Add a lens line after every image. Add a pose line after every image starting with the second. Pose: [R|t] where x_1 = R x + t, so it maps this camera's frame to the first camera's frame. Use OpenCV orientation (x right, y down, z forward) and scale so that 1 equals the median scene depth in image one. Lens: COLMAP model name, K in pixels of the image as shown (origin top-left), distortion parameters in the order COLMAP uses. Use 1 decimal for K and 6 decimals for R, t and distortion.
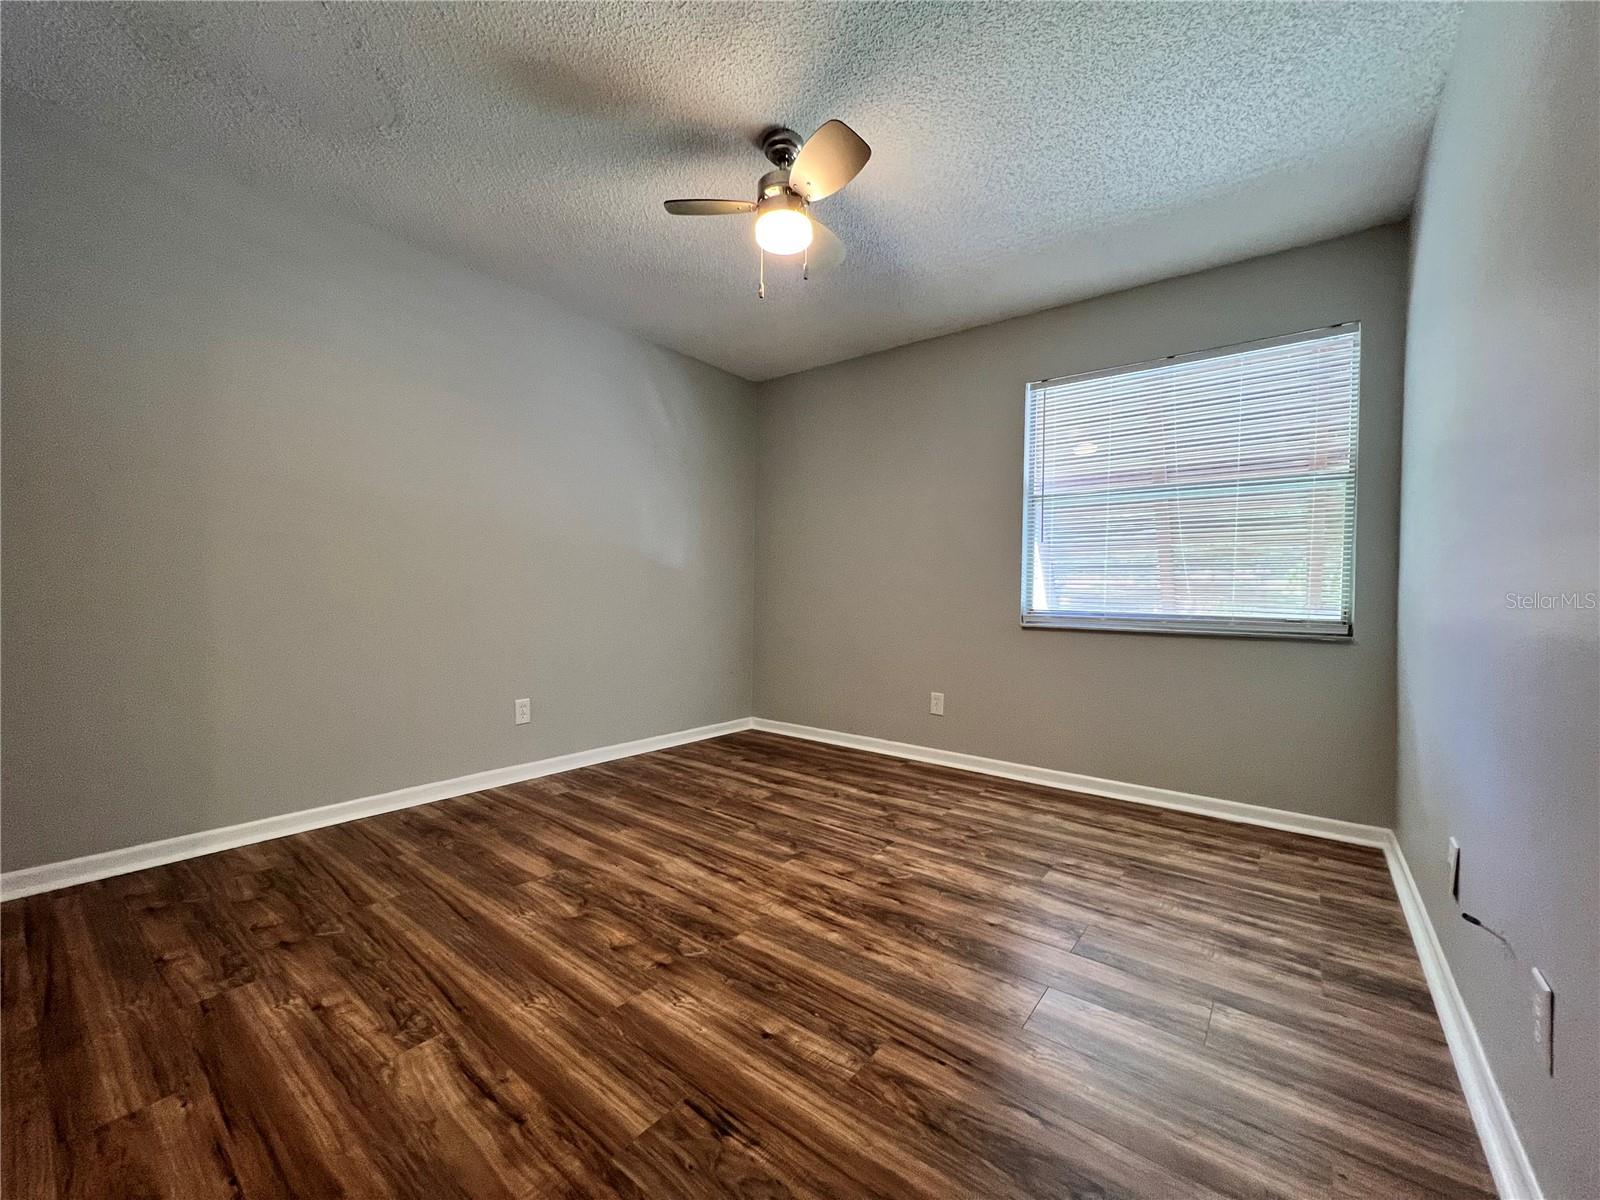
lens RADIAL K [[645.9, 0, 784.1], [0, 645.9, 598.6], [0, 0, 1]] dist [-0.001932, 0.000537]
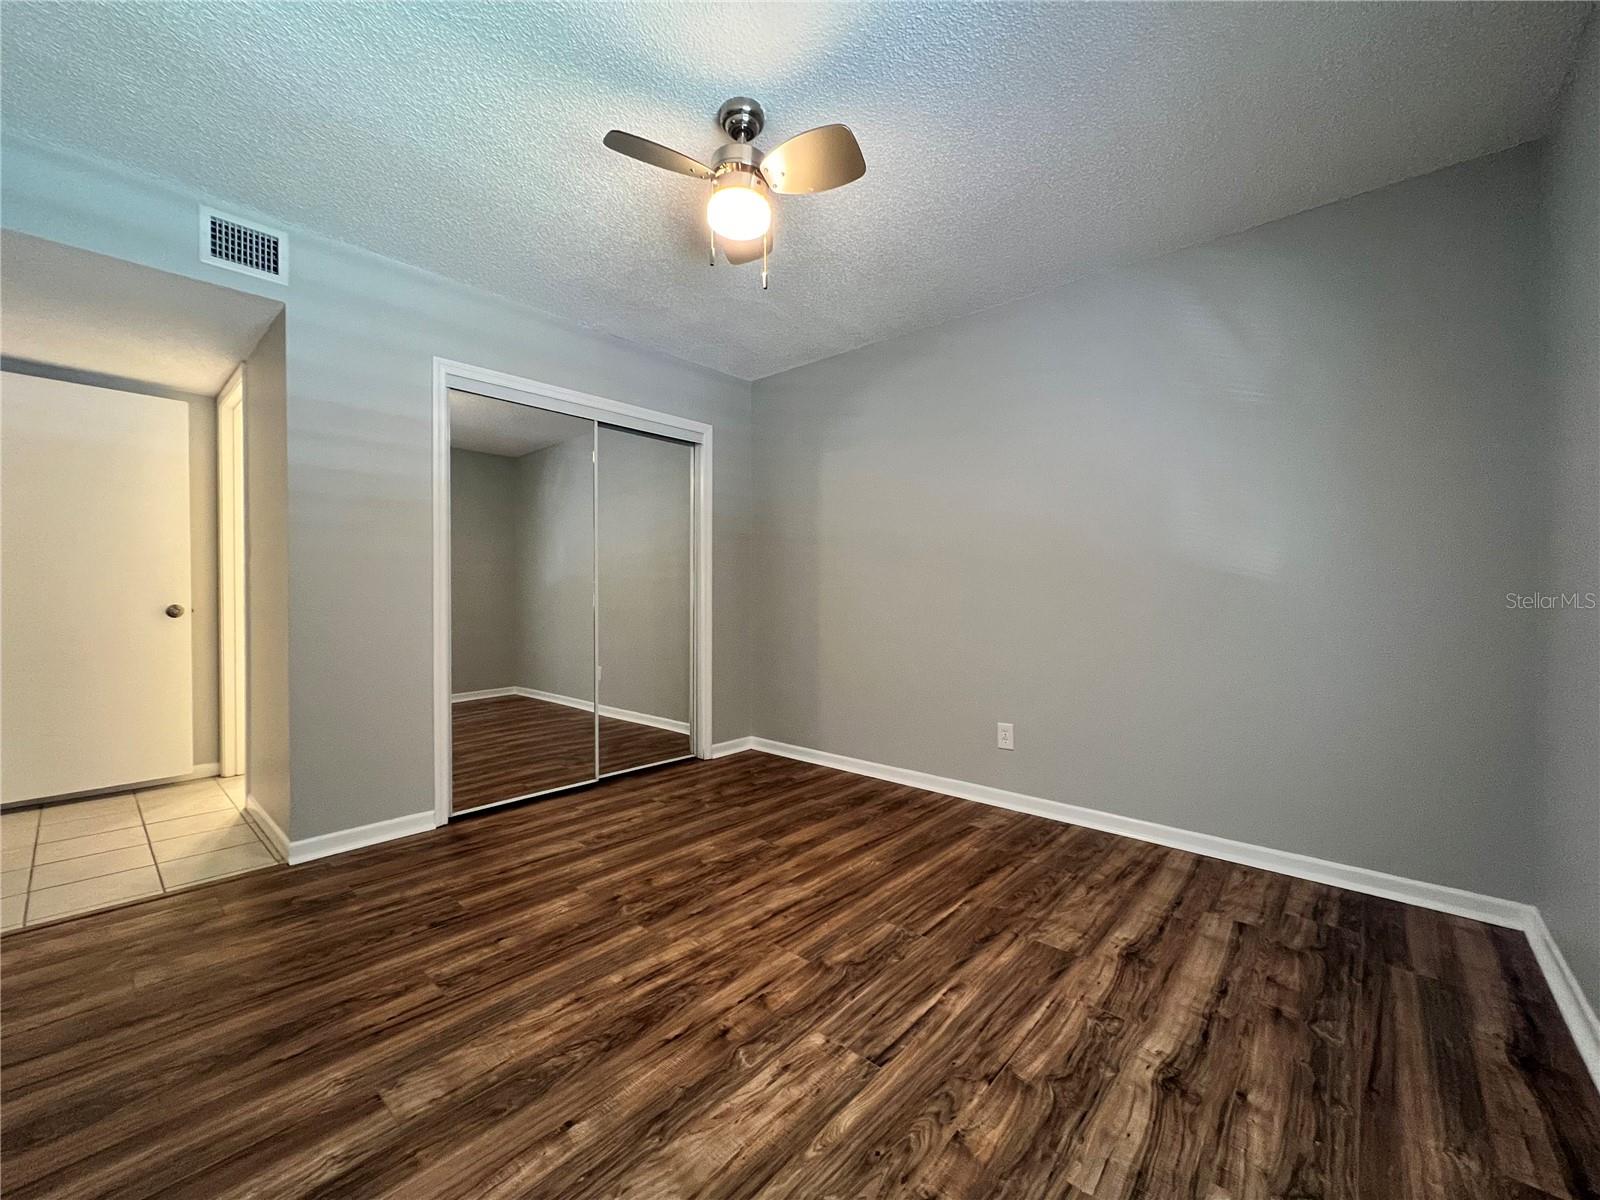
lens RADIAL K [[645.9, 0, 796.0], [0, 645.9, 603.0], [0, 0, 1]] dist [-0.001932, 0.000537]
pose [[-0.055197, -0.000629, -0.998475, 0.804802], [-0.013233, 0.999912, 0.000101, -0.024432], [0.998388, 0.013218, -0.055200, 1.049281]]
